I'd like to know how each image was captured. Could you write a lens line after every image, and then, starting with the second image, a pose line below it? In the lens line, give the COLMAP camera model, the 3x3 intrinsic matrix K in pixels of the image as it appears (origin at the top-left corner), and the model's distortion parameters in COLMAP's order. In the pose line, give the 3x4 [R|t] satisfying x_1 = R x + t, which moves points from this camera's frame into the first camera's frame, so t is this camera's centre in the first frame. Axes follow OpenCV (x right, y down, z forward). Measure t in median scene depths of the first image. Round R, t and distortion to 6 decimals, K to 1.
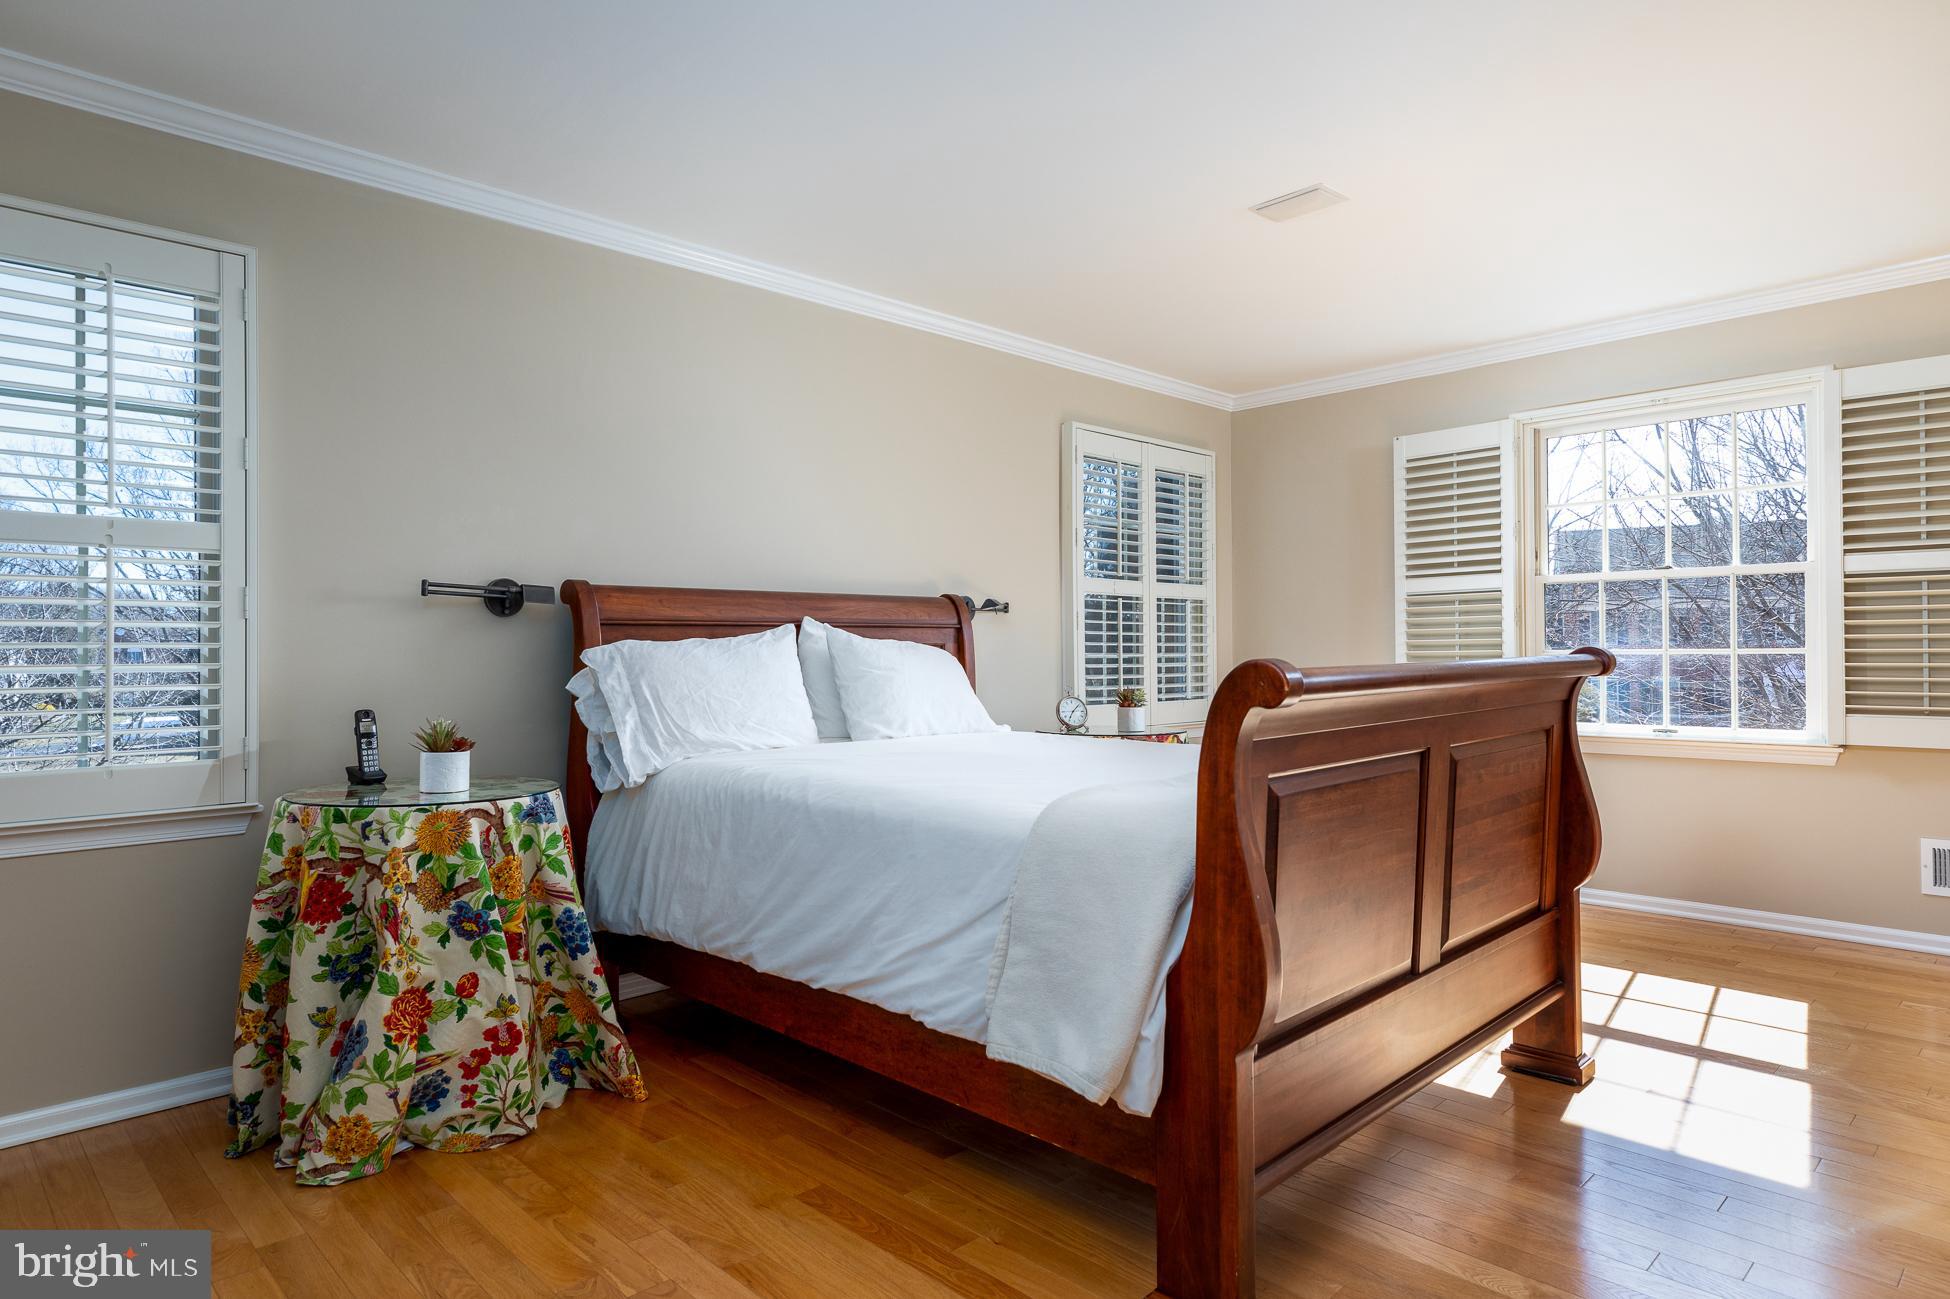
lens RADIAL K [[1131.7, 0, 975.0], [0, 1131.7, 649.5], [0, 0, 1]] dist [0.000691, 0.000175]
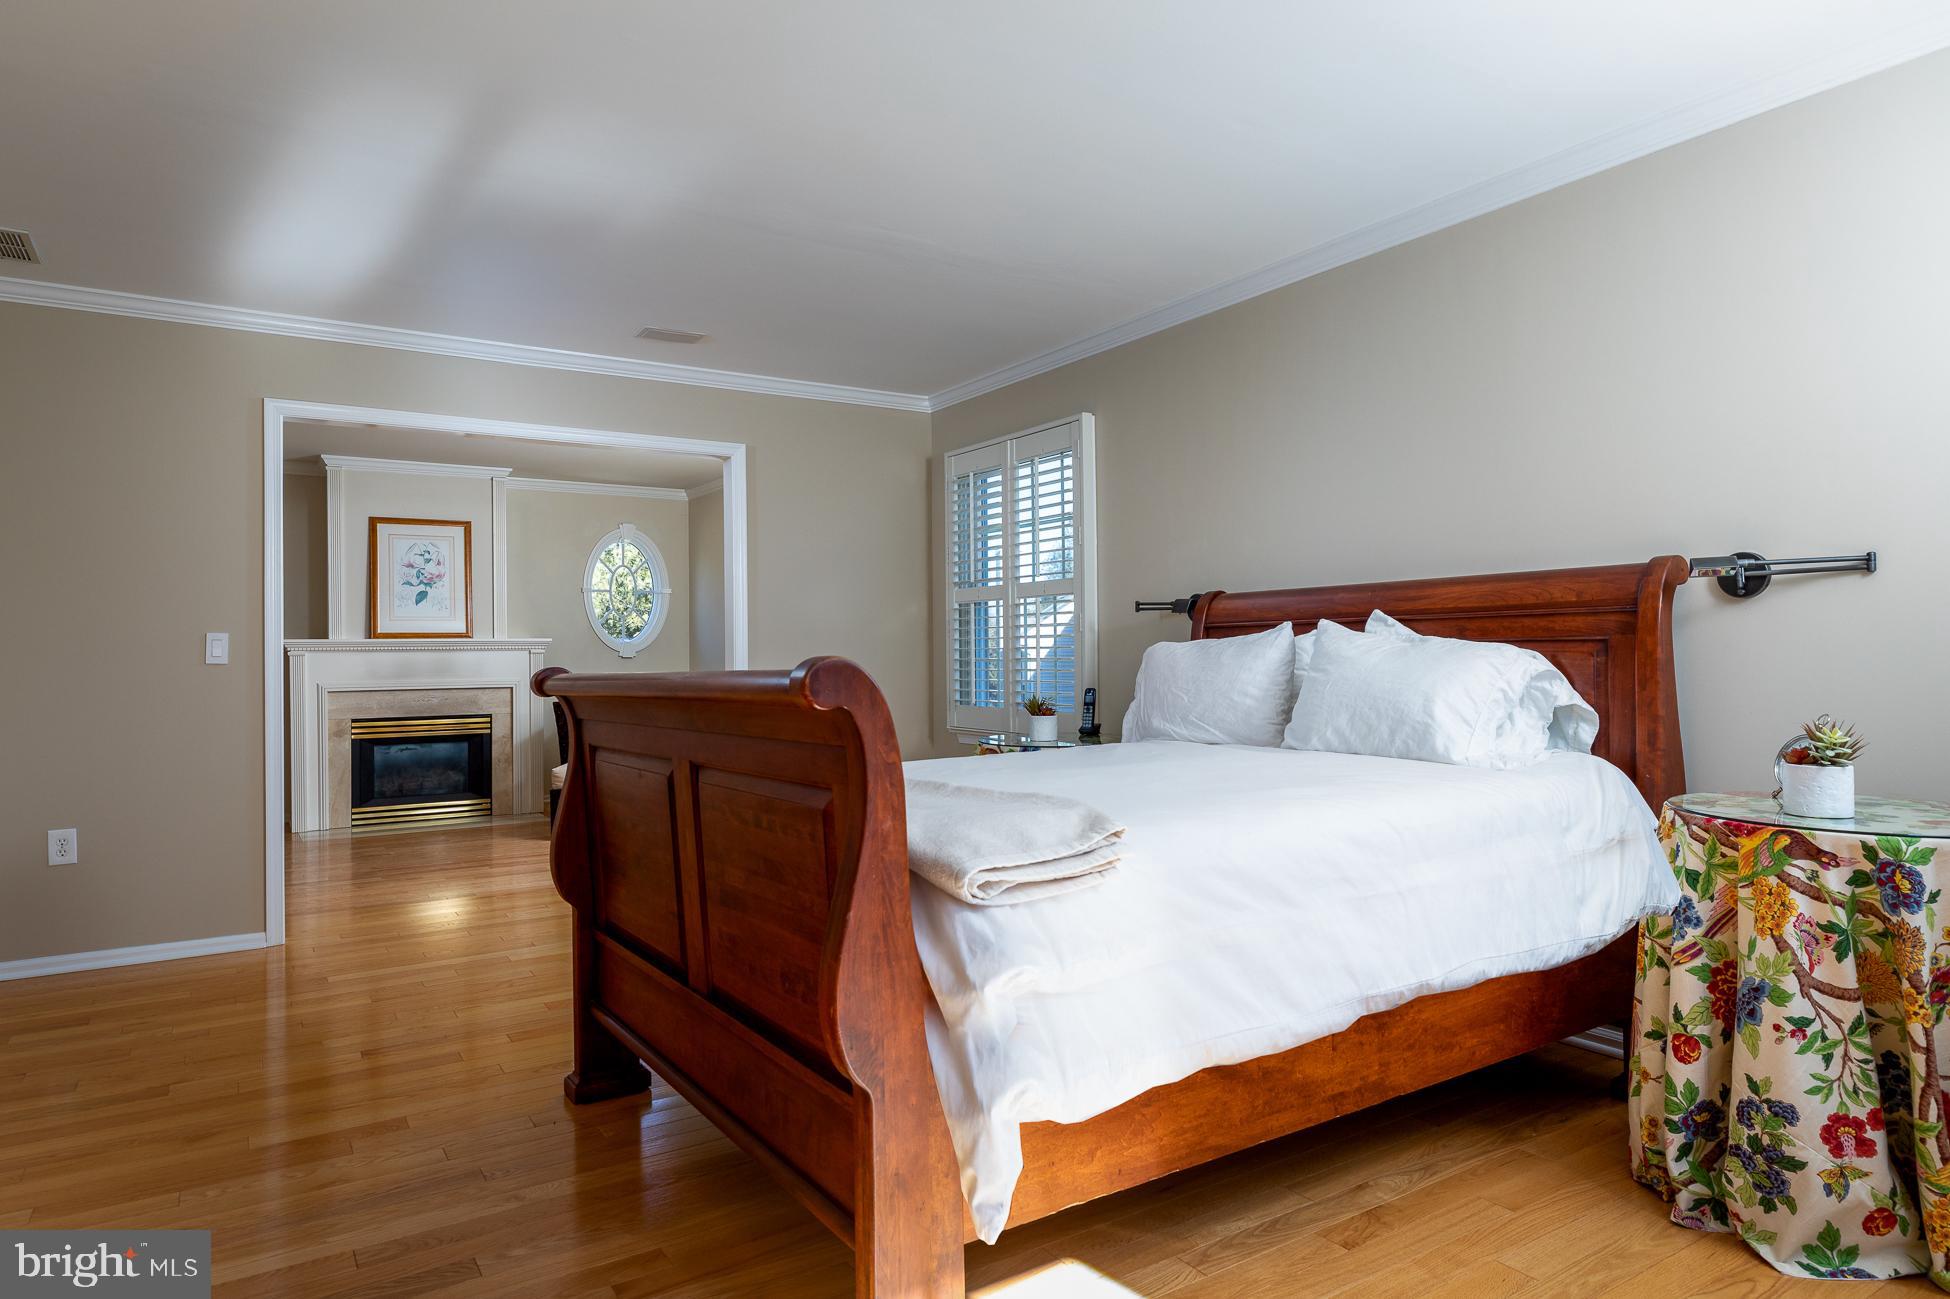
lens RADIAL K [[1163.8, 0, 975.0], [0, 1163.8, 649.5], [0, 0, 1]] dist [0.006480, 0.002963]
pose [[-0.207825, 0.006126, -0.978147, 1.076865], [0.016189, 0.999865, 0.002823, -0.008251], [0.978032, -0.015249, -0.207896, 1.182400]]
